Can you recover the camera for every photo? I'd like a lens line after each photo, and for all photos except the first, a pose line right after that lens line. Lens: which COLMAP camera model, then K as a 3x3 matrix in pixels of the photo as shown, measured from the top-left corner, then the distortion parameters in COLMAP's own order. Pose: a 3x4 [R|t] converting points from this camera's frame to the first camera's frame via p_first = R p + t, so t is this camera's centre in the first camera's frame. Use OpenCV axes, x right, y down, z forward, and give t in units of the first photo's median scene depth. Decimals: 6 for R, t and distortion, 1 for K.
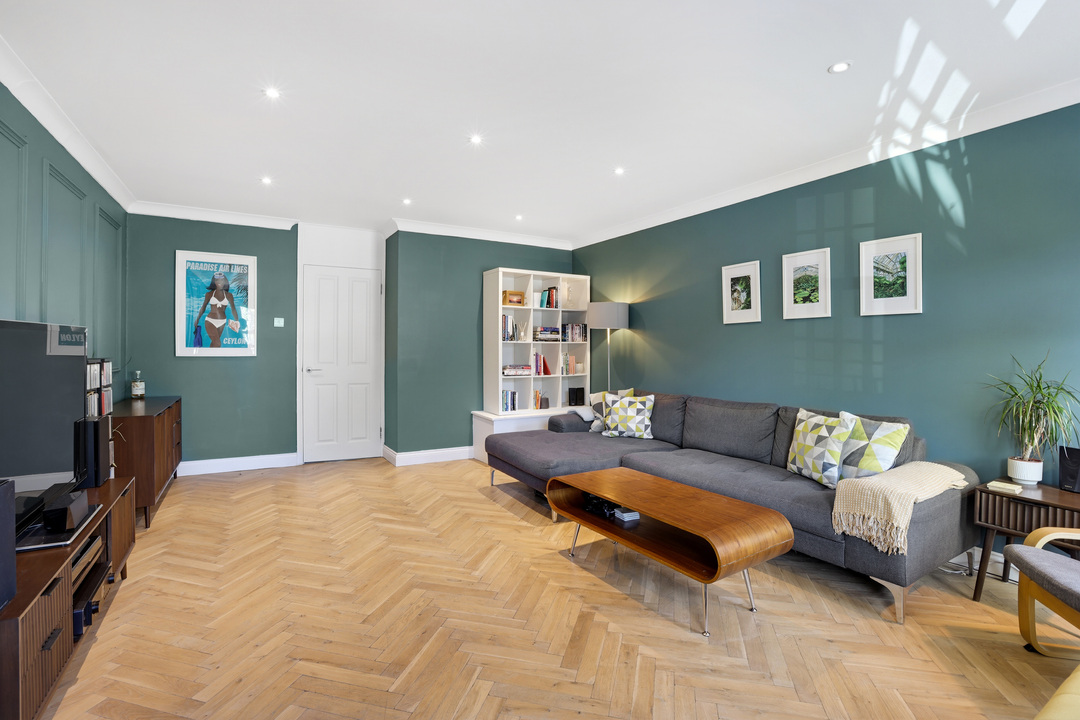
lens RADIAL K [[510.0, 0, 539.9], [0, 510.0, 357.7], [0, 0, 1]] dist [-0.027670, 0.010847]
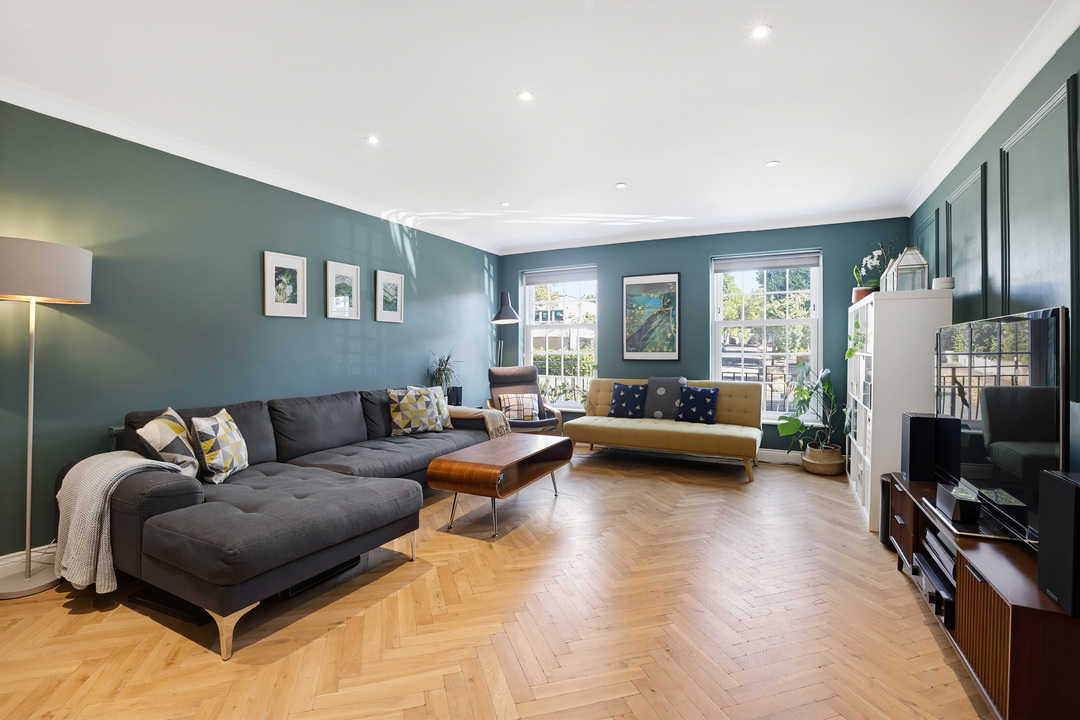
lens RADIAL K [[510.0, 0, 536.0], [0, 510.0, 350.3], [0, 0, 1]] dist [-0.027670, 0.010847]
pose [[-0.544800, -0.006152, 0.838544, -0.738753], [0.016466, 0.999702, 0.018032, -0.016462], [-0.838404, 0.023631, -0.544536, 1.261986]]
